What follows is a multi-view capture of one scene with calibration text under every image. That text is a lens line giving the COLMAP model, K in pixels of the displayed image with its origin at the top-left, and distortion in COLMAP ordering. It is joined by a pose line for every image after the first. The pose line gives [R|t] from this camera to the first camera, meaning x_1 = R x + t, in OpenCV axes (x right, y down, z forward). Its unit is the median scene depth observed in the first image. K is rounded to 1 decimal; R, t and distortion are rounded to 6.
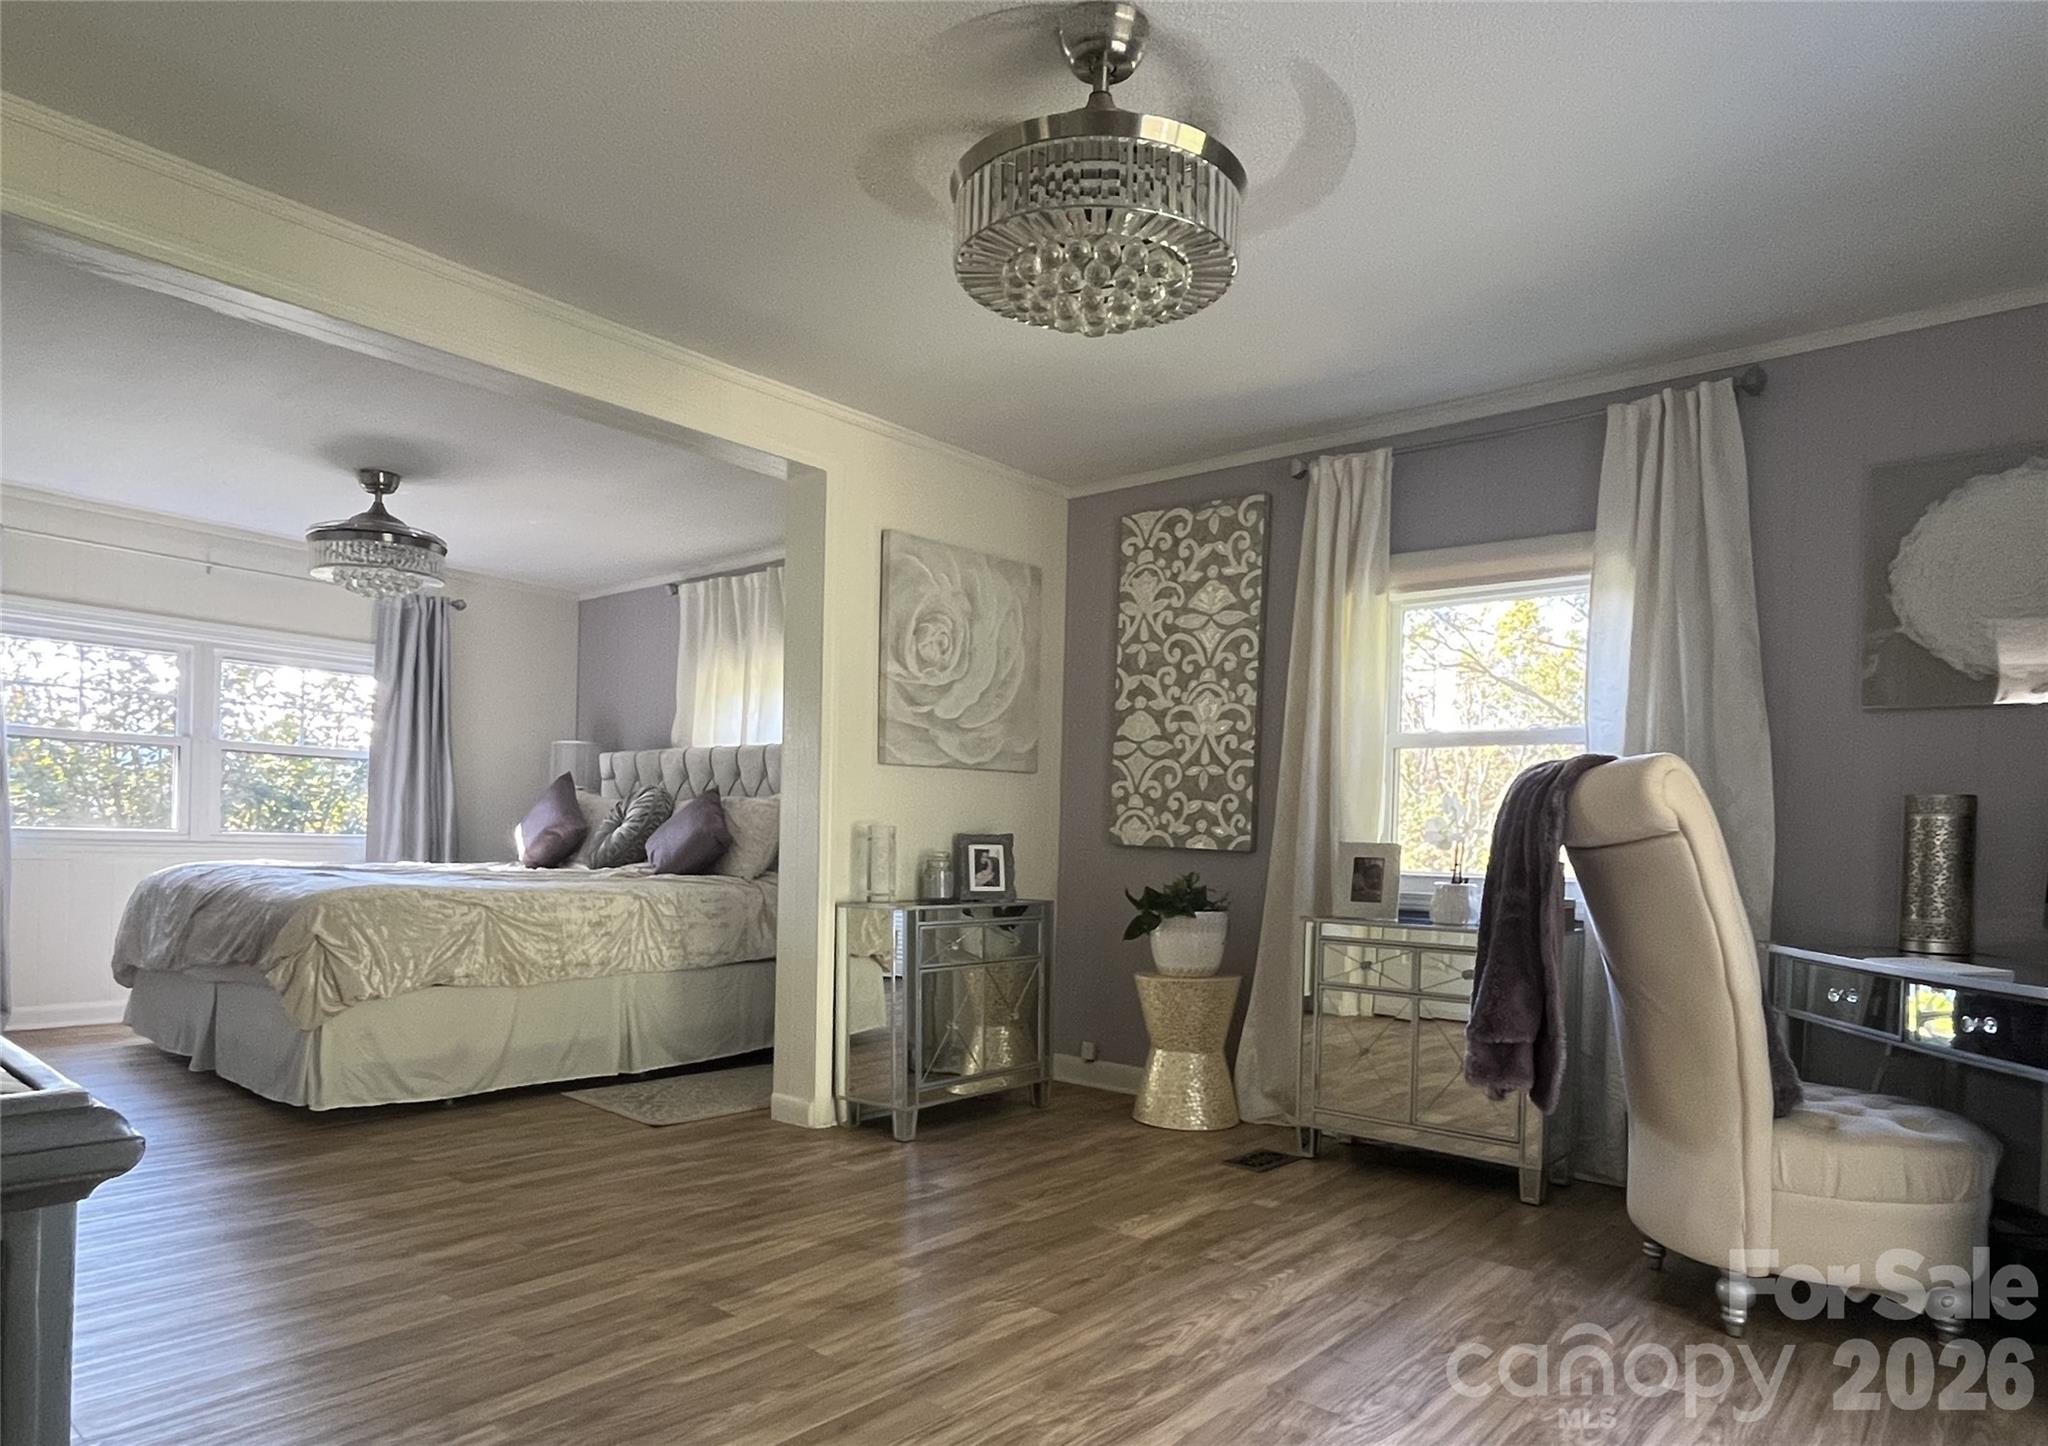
lens RADIAL K [[1210.8, 0, 1035.1], [0, 1210.8, 851.0], [0, 0, 1]] dist [0.003030, 0.000331]
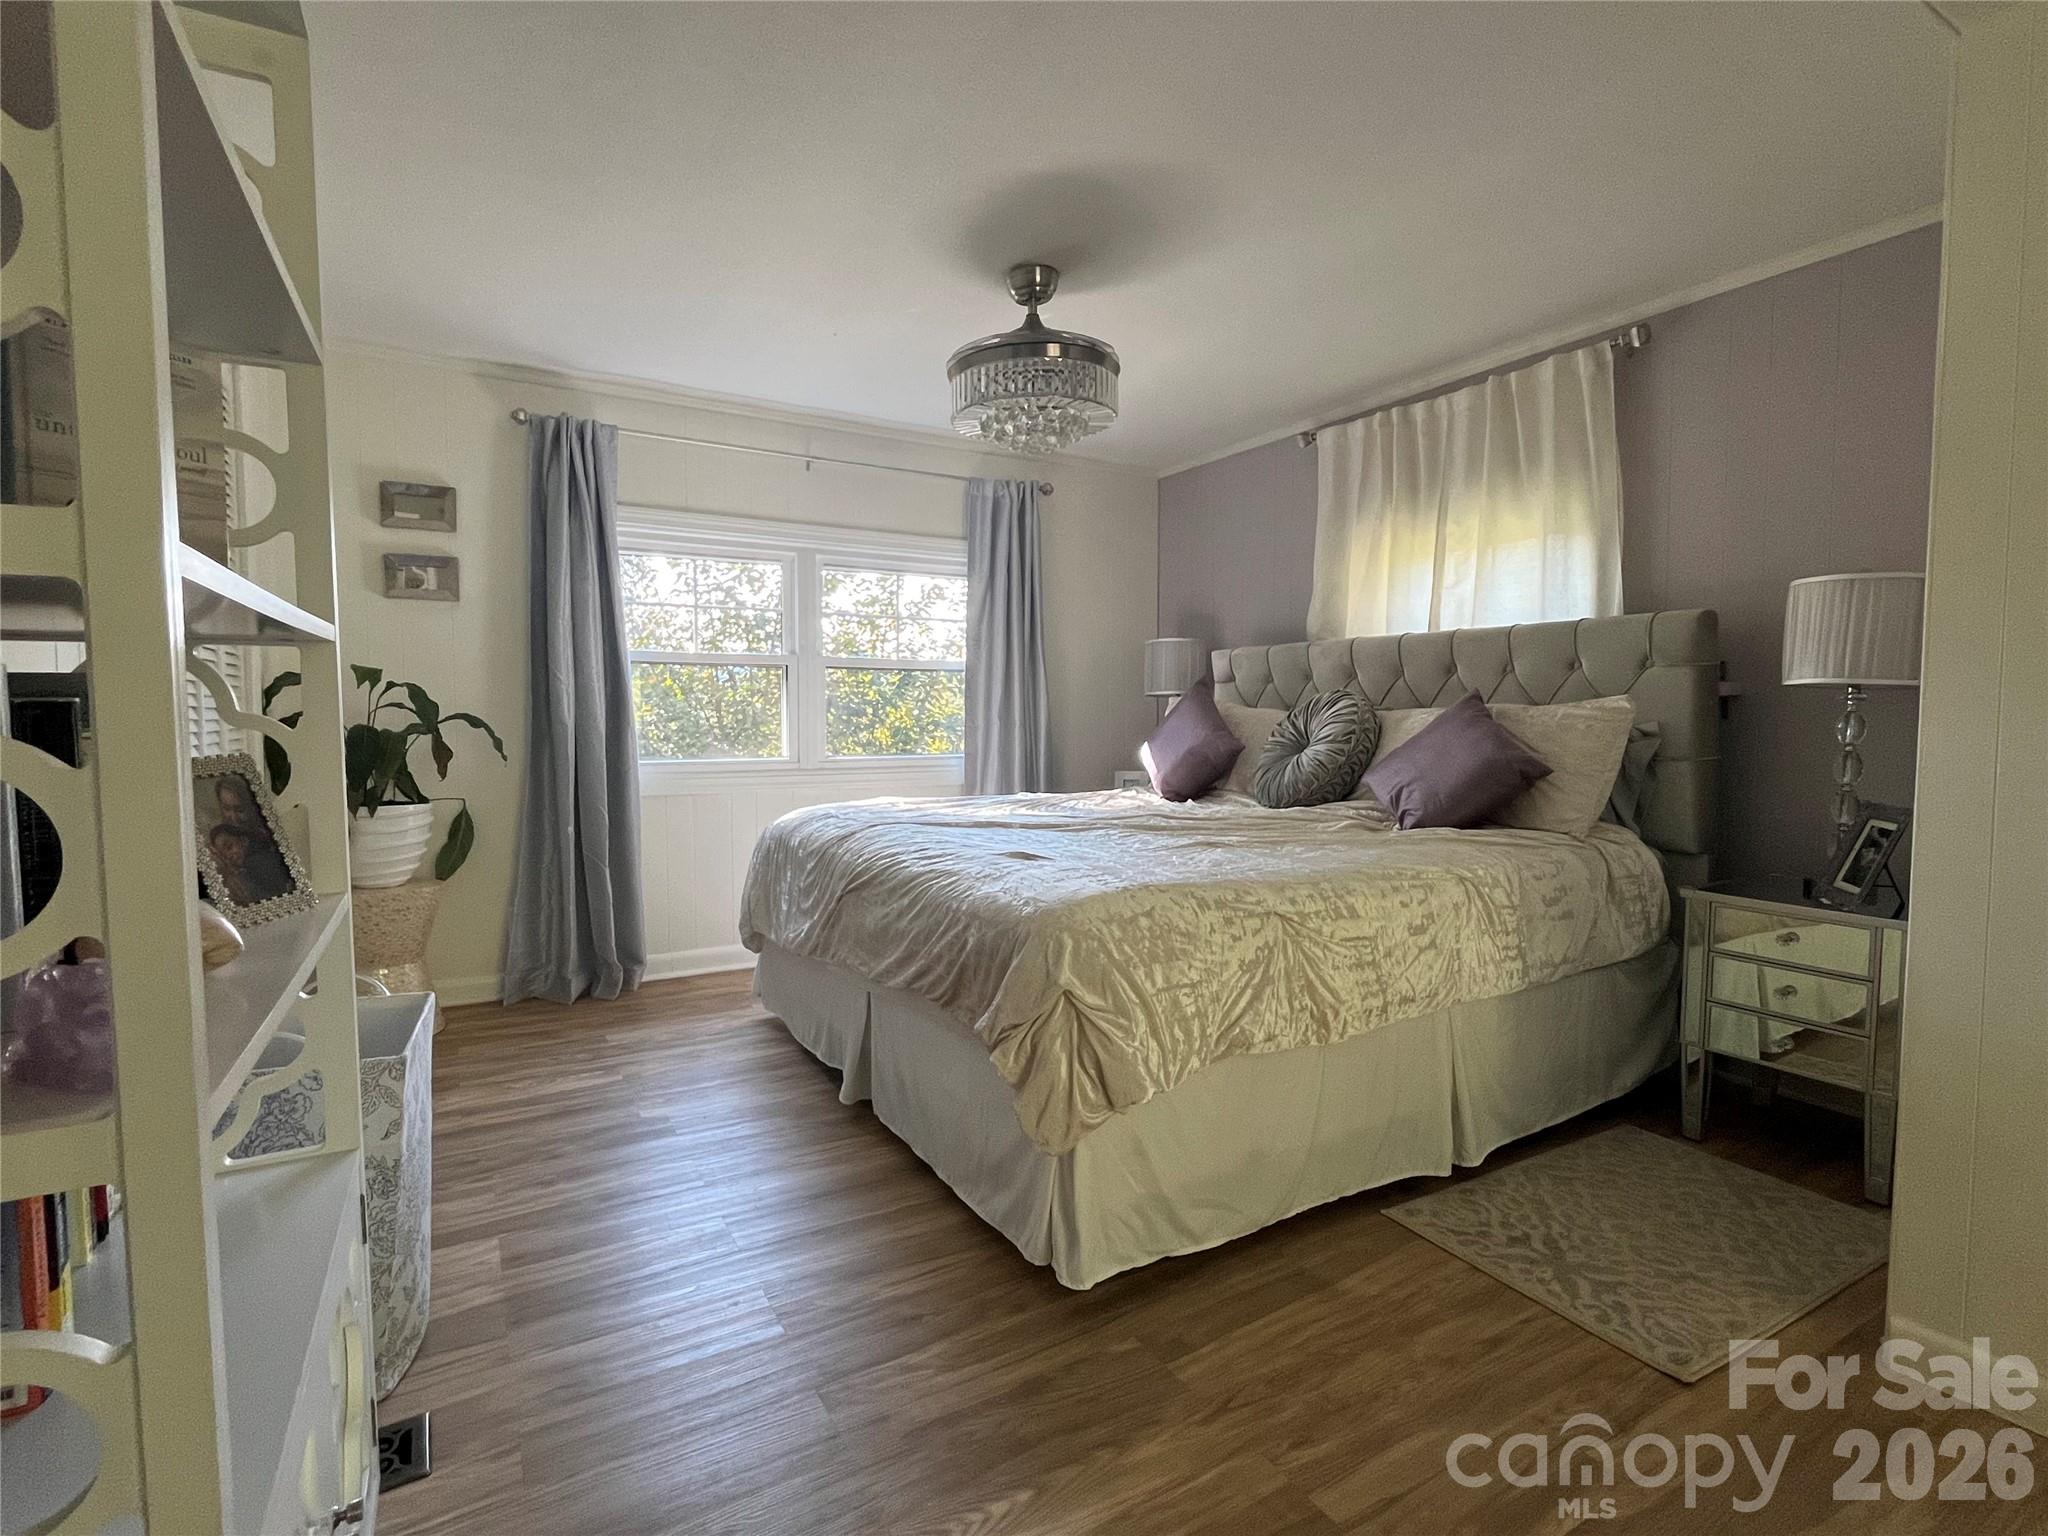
lens RADIAL K [[974.4, 0, 1023.3], [0, 974.4, 767.4], [0, 0, 1]] dist [0.000127, -0.000044]
pose [[0.943657, -0.008848, -0.330808, -0.357832], [0.023512, 0.998909, 0.040352, -0.042419], [0.330090, -0.045856, 0.942835, 0.440710]]
